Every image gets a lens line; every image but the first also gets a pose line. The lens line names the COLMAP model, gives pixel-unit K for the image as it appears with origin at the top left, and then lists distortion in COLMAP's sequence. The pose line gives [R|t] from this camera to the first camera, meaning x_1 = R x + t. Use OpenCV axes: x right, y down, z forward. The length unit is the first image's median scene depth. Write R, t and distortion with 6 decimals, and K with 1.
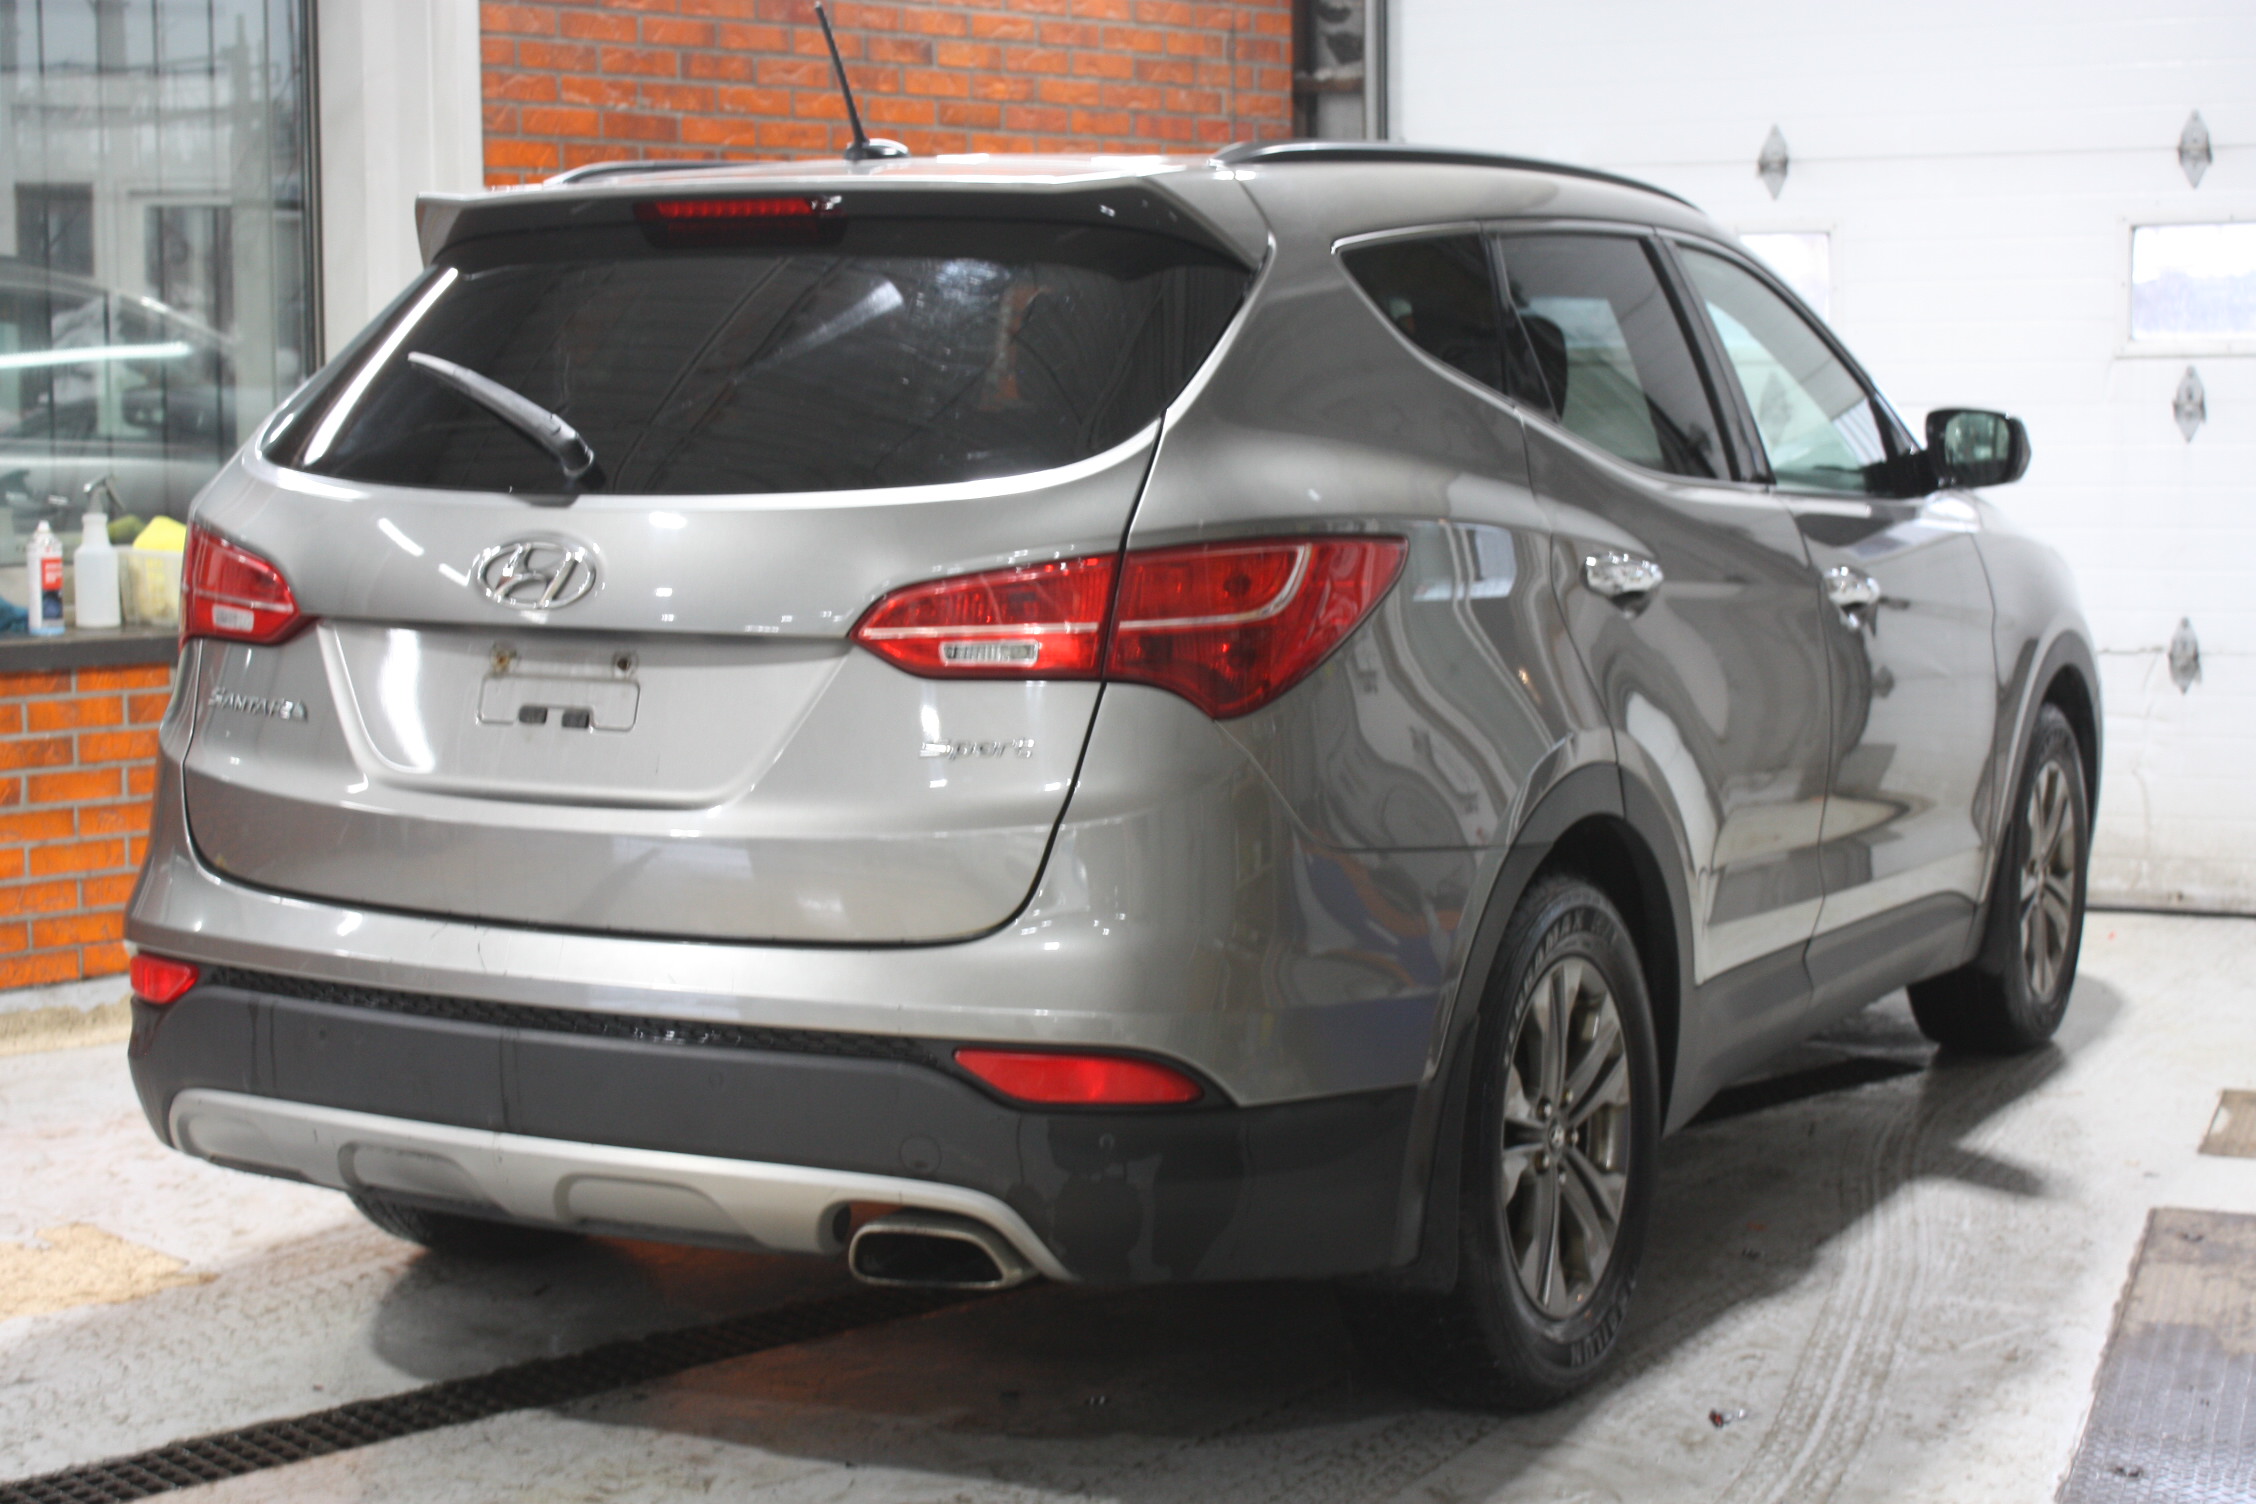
lens RADIAL K [[3558.2, 0, 1121.1], [0, 3558.2, 758.4], [0, 0, 1]] dist [0.017621, 0.000000]
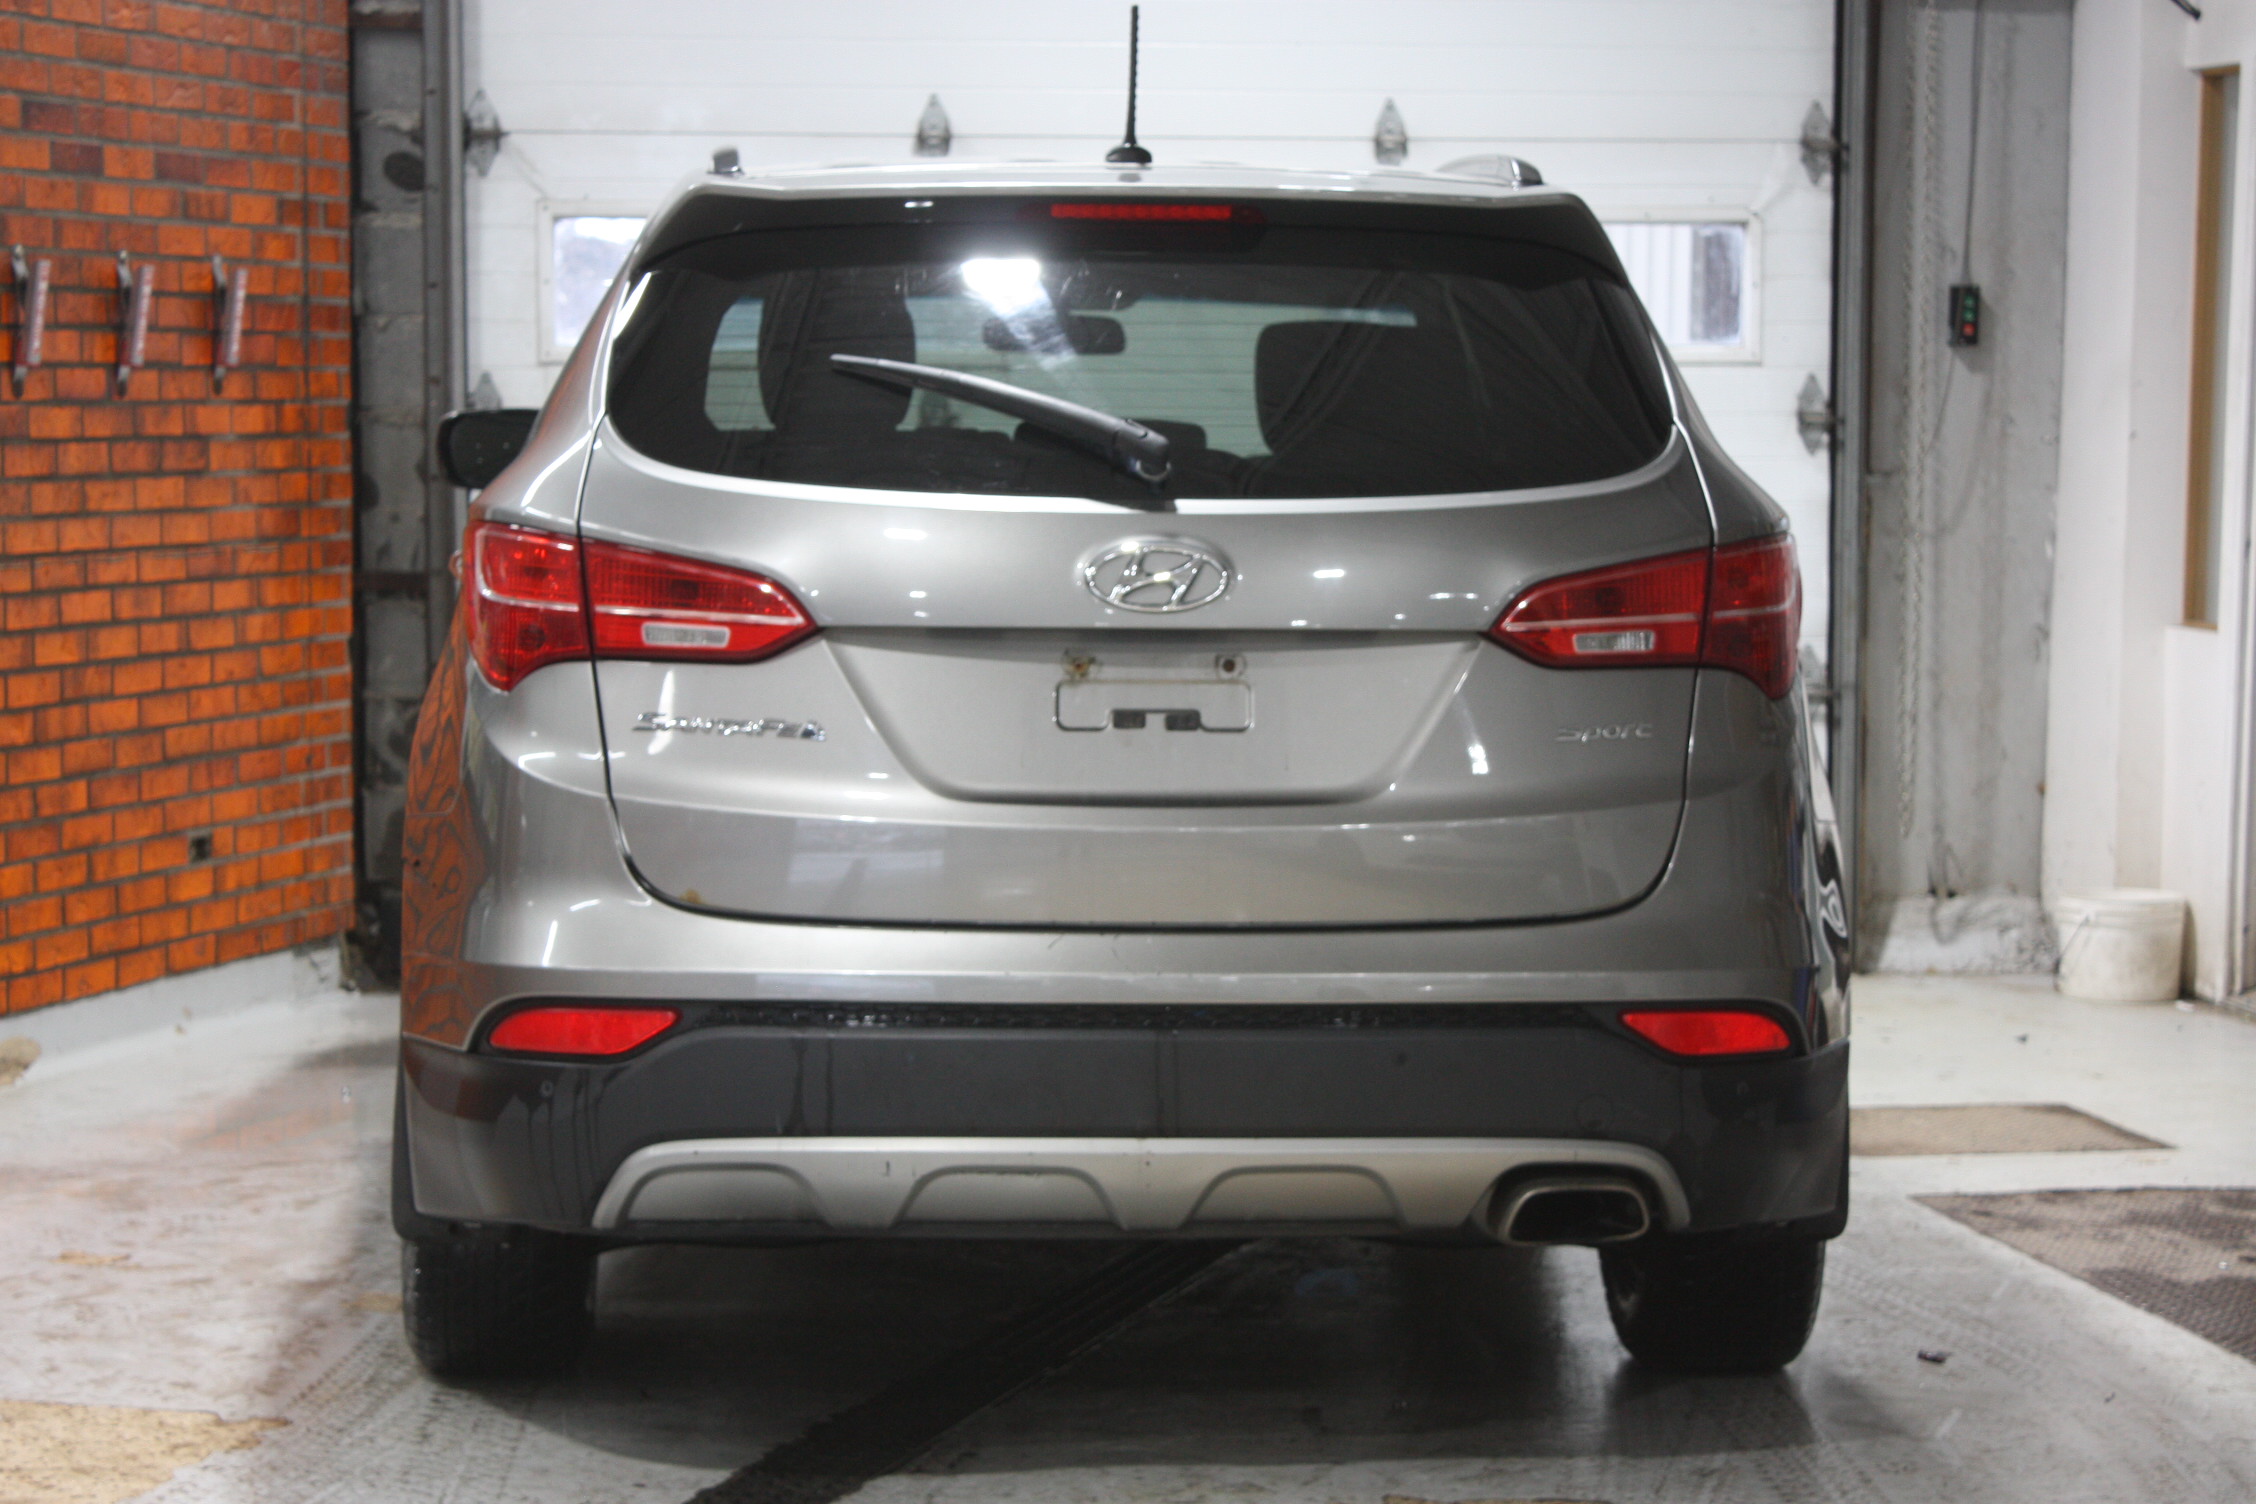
lens RADIAL K [[5325.6, 0, 1135.8], [0, 5325.6, 758.7], [0, 0, 1]] dist [0.084372, 0.000000]
pose [[0.855480, -0.029380, 0.517001, -0.928605], [0.047414, 0.998639, -0.021705, 0.031151], [-0.515660, 0.043081, 0.855709, -0.277418]]
